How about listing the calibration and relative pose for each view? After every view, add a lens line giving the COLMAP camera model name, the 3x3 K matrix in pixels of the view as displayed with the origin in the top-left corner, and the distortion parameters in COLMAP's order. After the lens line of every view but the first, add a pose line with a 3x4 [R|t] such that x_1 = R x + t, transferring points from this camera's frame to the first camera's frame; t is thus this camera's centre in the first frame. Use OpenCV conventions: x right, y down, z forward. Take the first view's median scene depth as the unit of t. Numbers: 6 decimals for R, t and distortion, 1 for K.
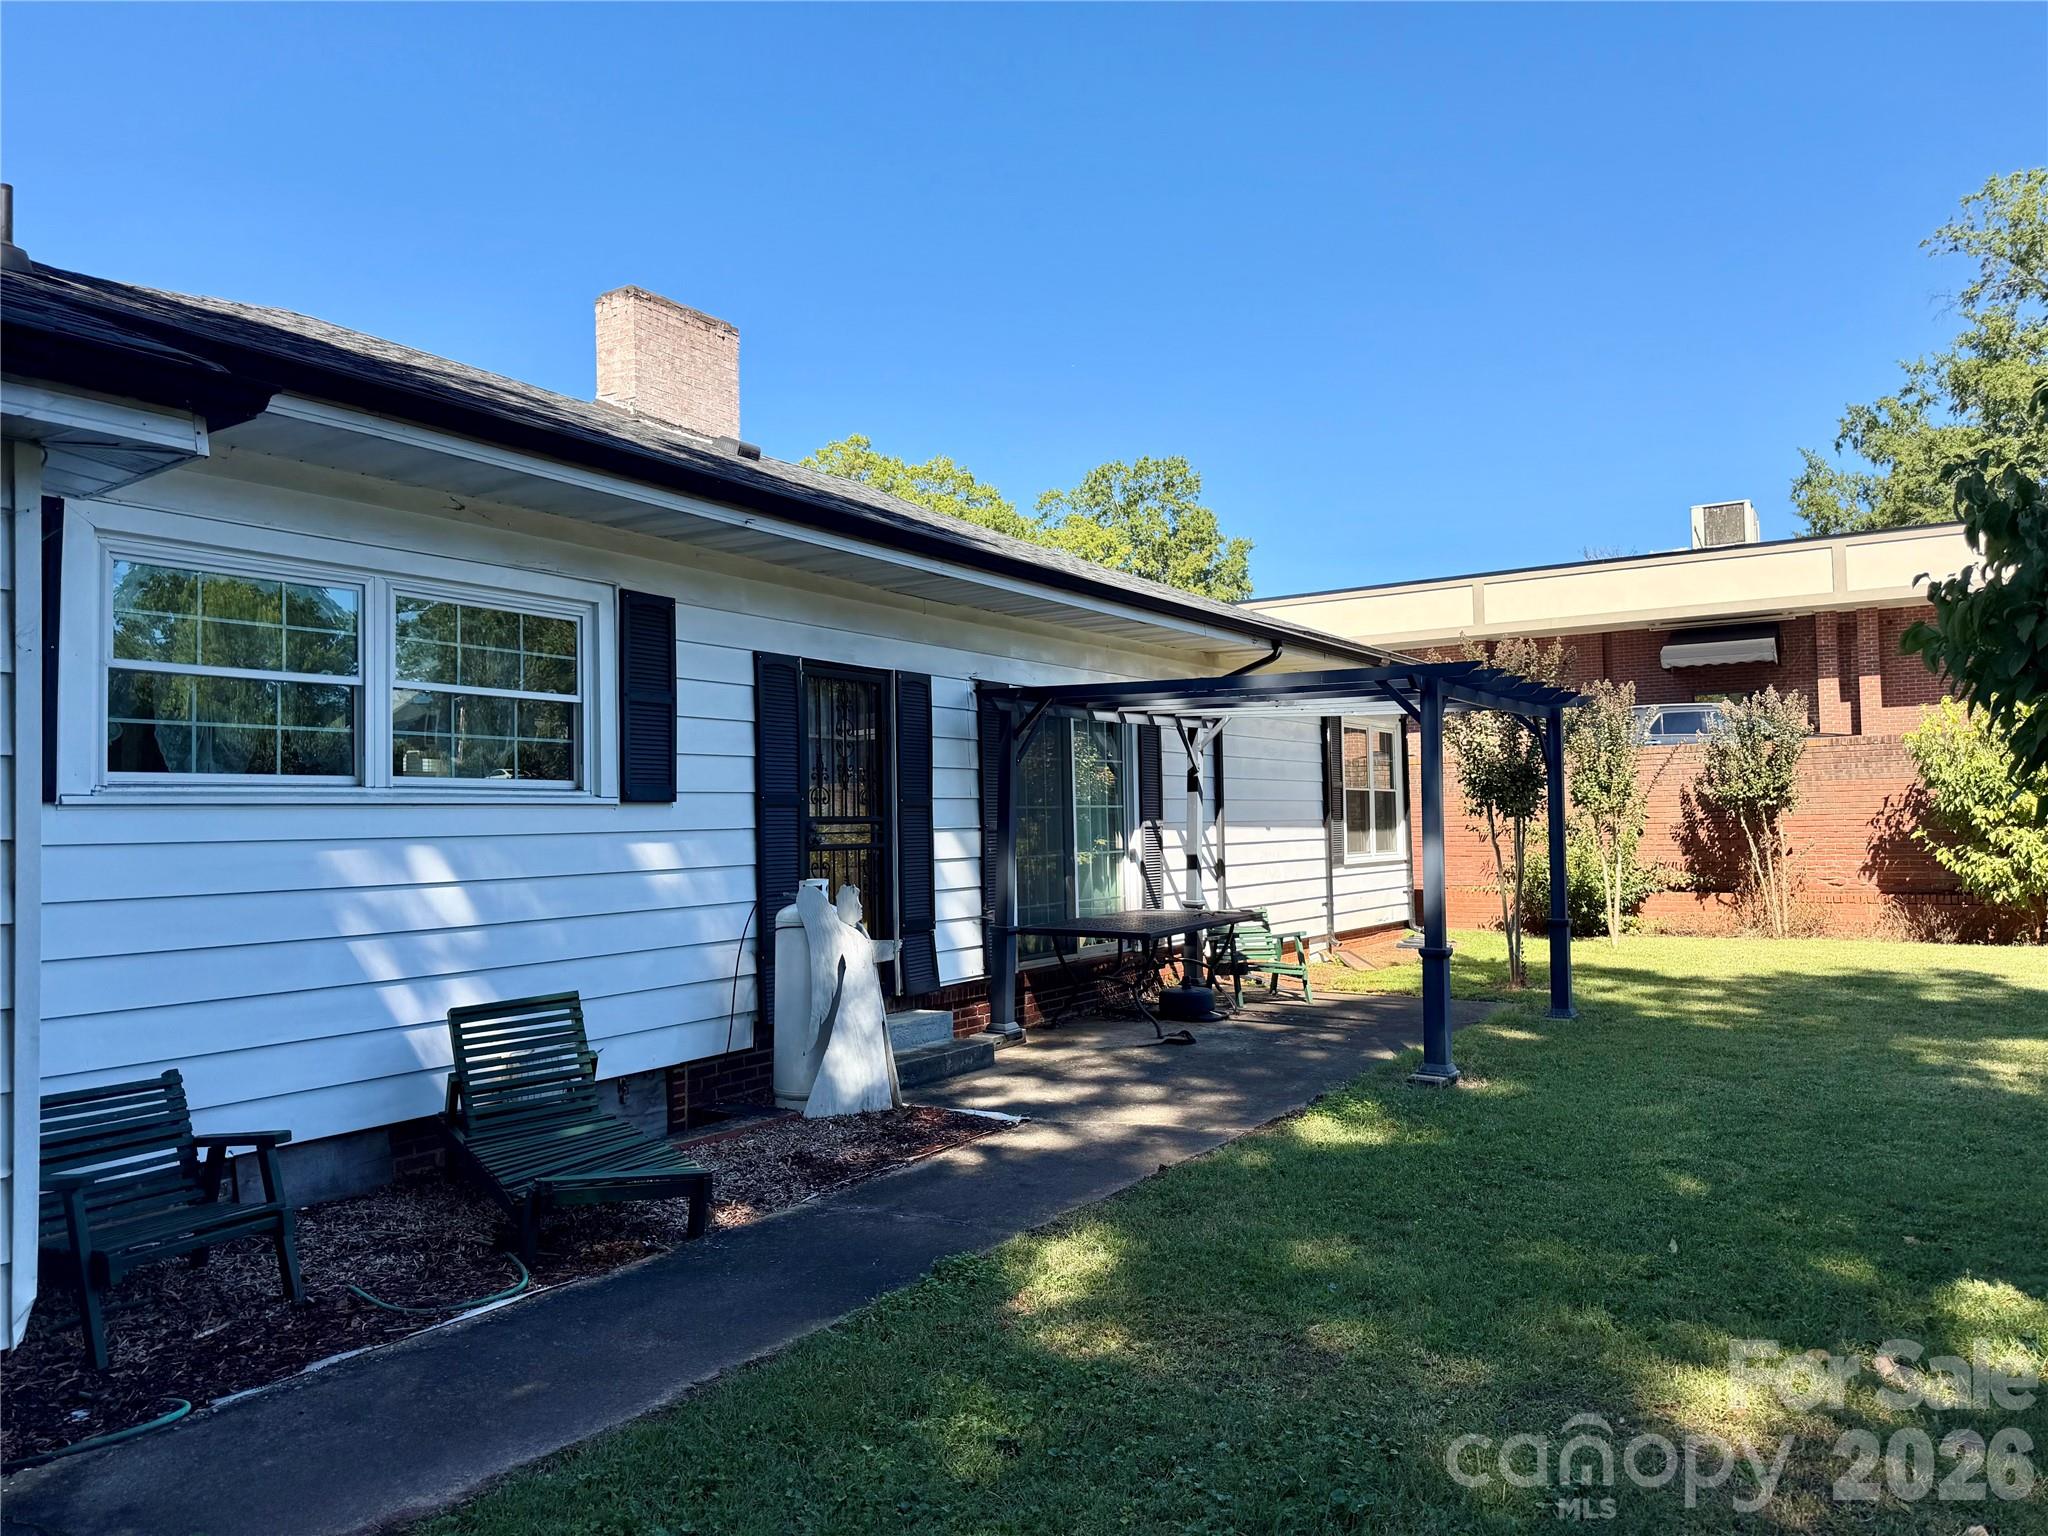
lens RADIAL K [[1452.4, 0, 1024.0], [0, 1452.4, 768.0], [0, 0, 1]] dist [0.092277, 0.000220]
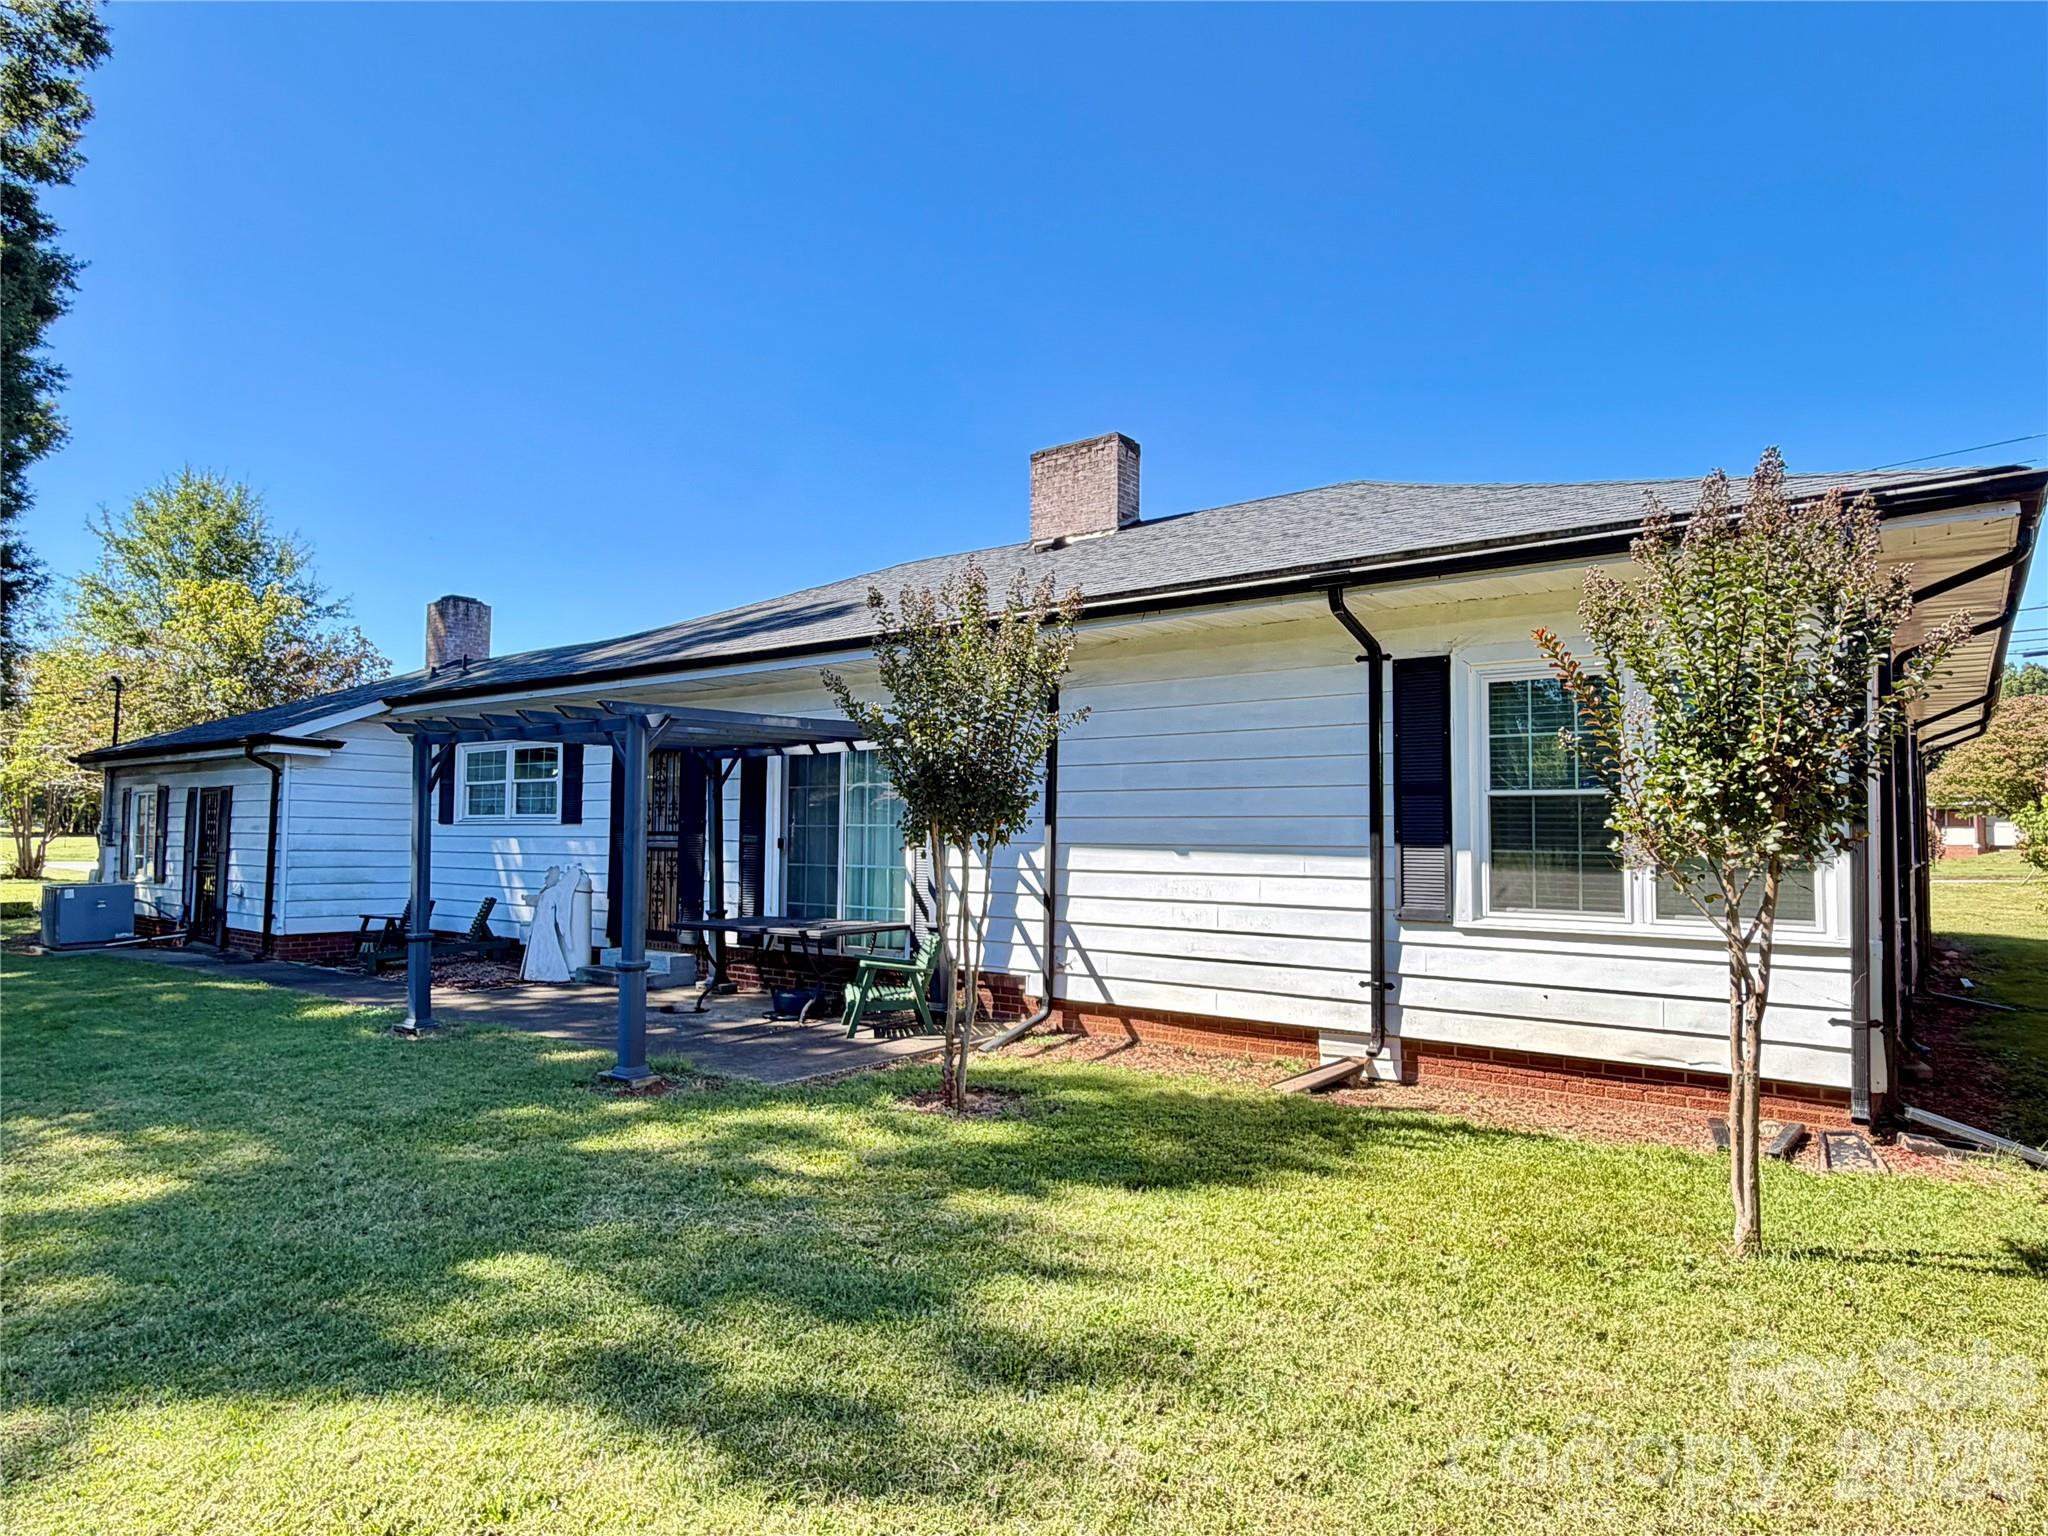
lens RADIAL K [[1184.0, 0, 1024.0], [0, 1184.0, 768.0], [0, 0, 1]] dist [-0.030858, -0.000050]
pose [[-0.101728, -0.044112, -0.993834, 0.893280], [0.030235, 0.998418, -0.047410, 0.027644], [0.994353, -0.034872, -0.100233, 1.138769]]
